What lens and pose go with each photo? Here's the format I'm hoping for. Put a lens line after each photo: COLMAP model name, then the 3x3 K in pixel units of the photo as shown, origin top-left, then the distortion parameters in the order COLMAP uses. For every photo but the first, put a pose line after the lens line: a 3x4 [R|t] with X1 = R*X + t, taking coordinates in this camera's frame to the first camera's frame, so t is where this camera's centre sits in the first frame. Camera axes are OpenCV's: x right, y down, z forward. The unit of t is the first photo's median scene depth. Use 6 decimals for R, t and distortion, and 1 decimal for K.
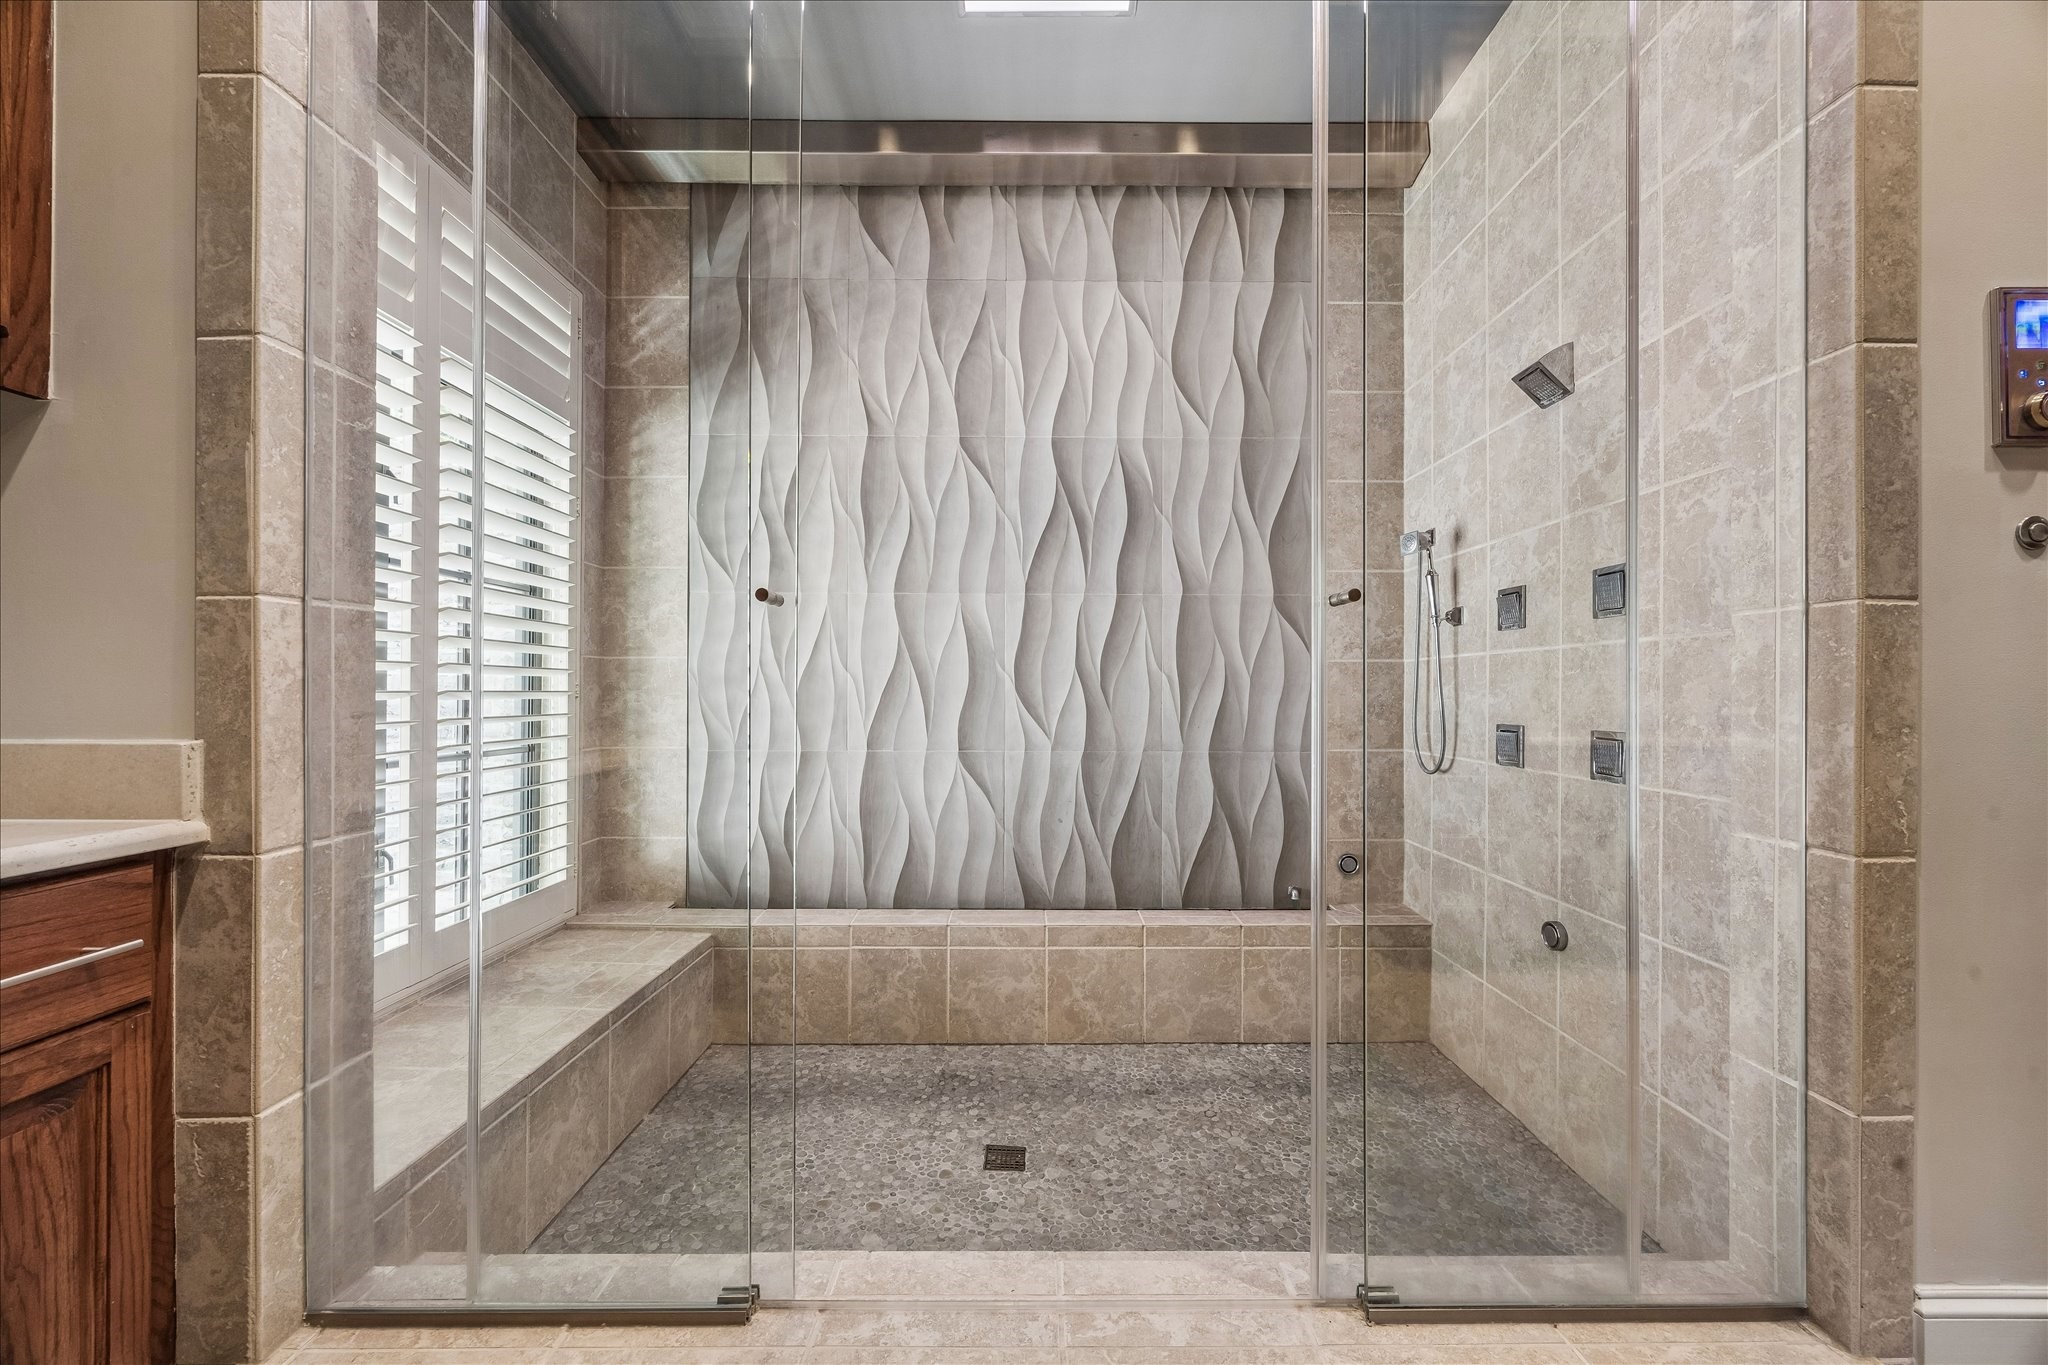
lens RADIAL K [[782.7, 0, 1024.6], [0, 782.7, 687.9], [0, 0, 1]] dist [0.001048, -0.000191]
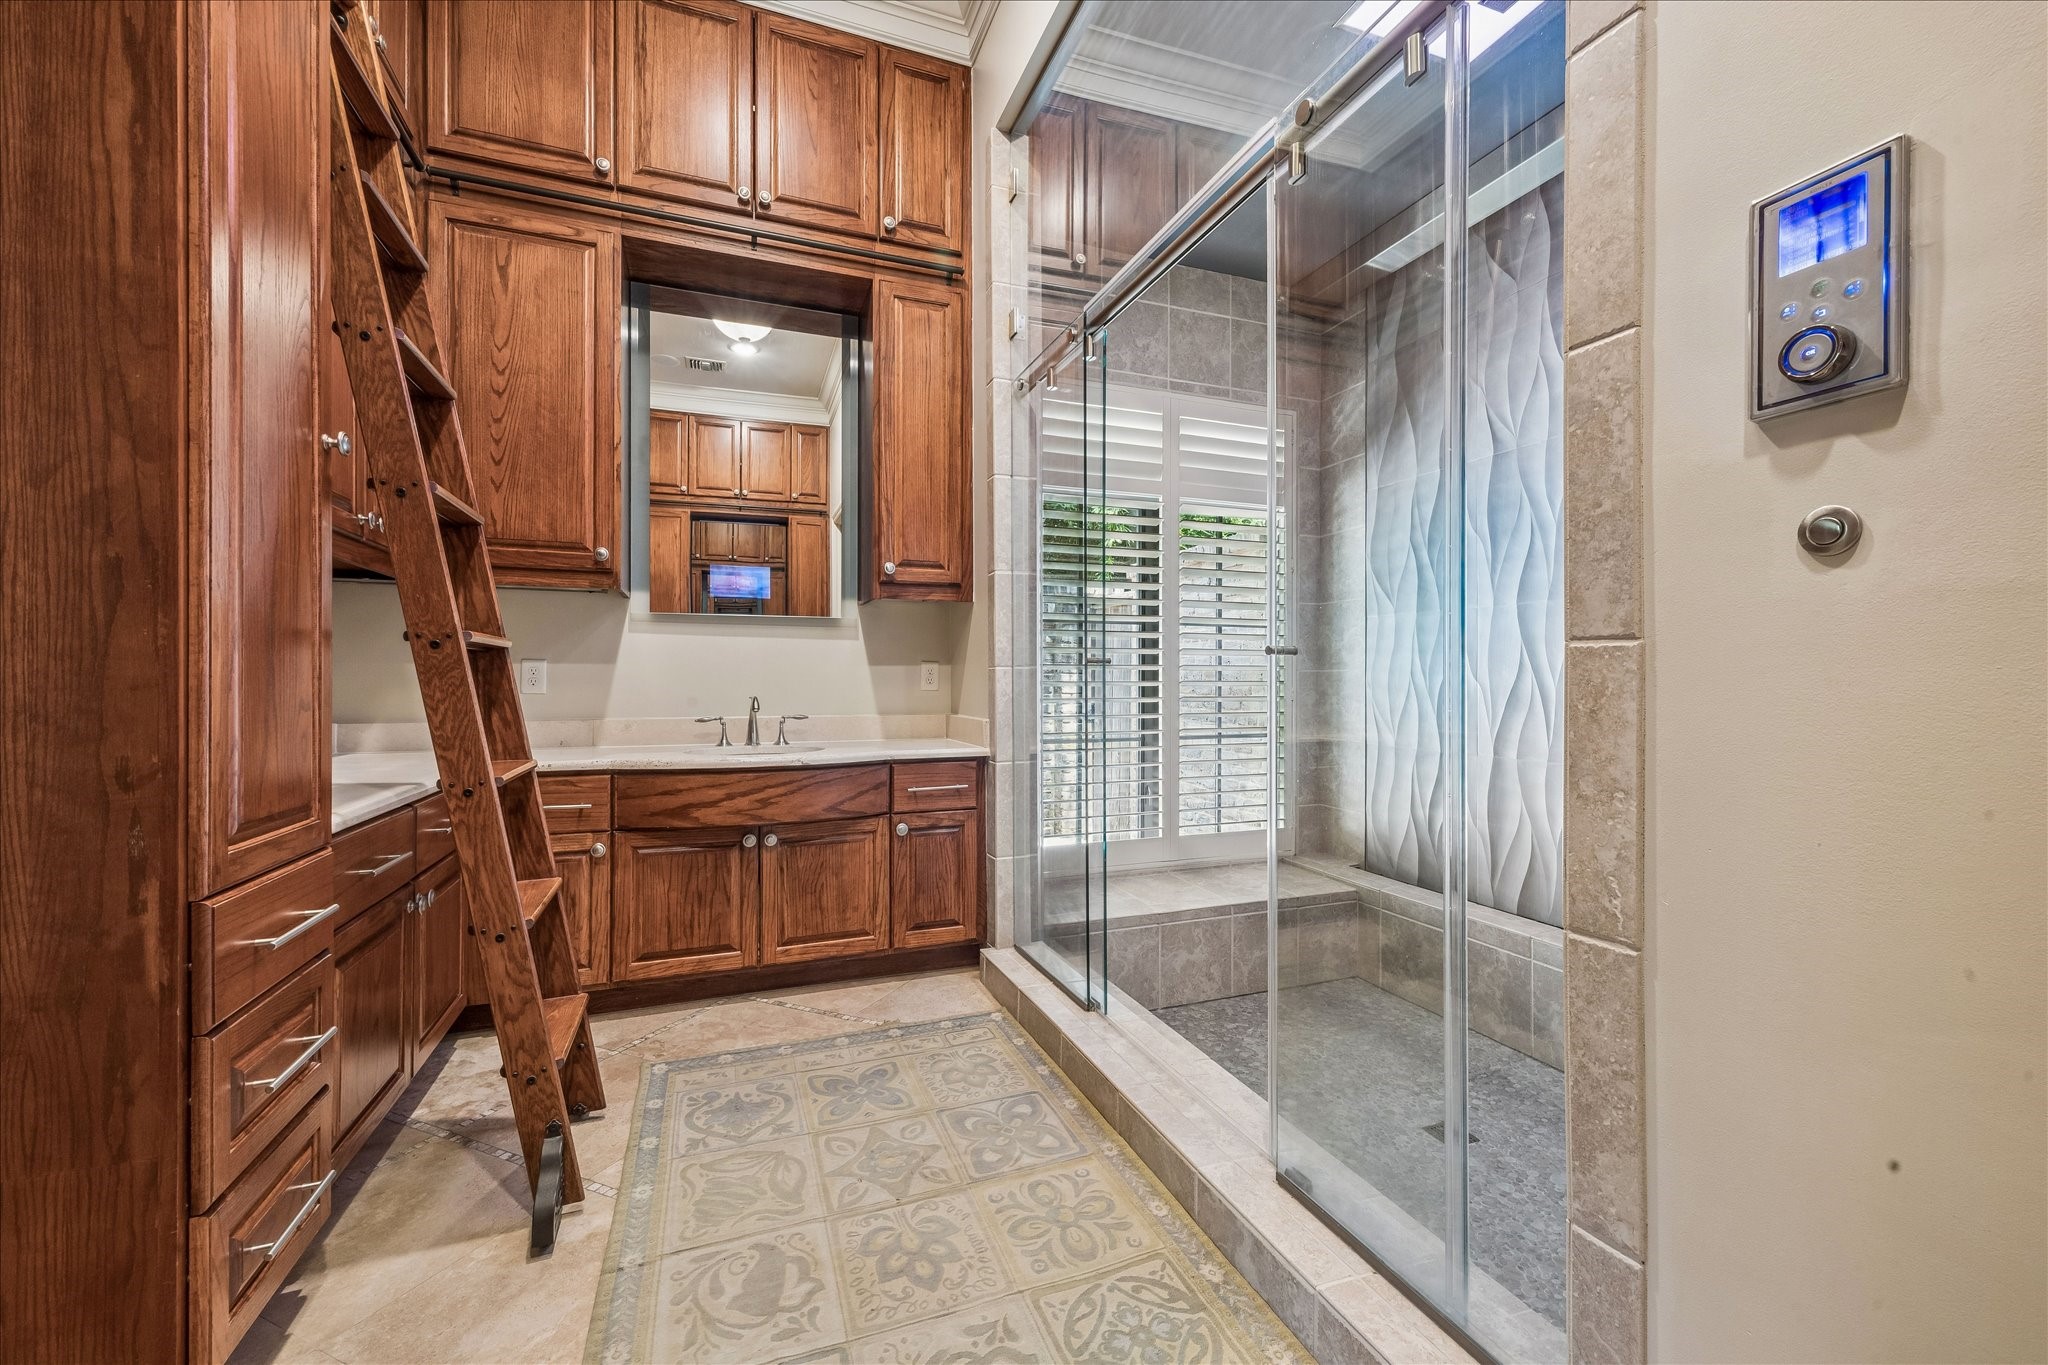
lens RADIAL K [[782.7, 0, 1013.3], [0, 782.7, 684.7], [0, 0, 1]] dist [0.001048, -0.000191]
pose [[0.354989, 0.001330, -0.934869, 0.596072], [0.004659, 0.999984, 0.003192, -0.024795], [0.934859, -0.005489, 0.354977, 0.033918]]
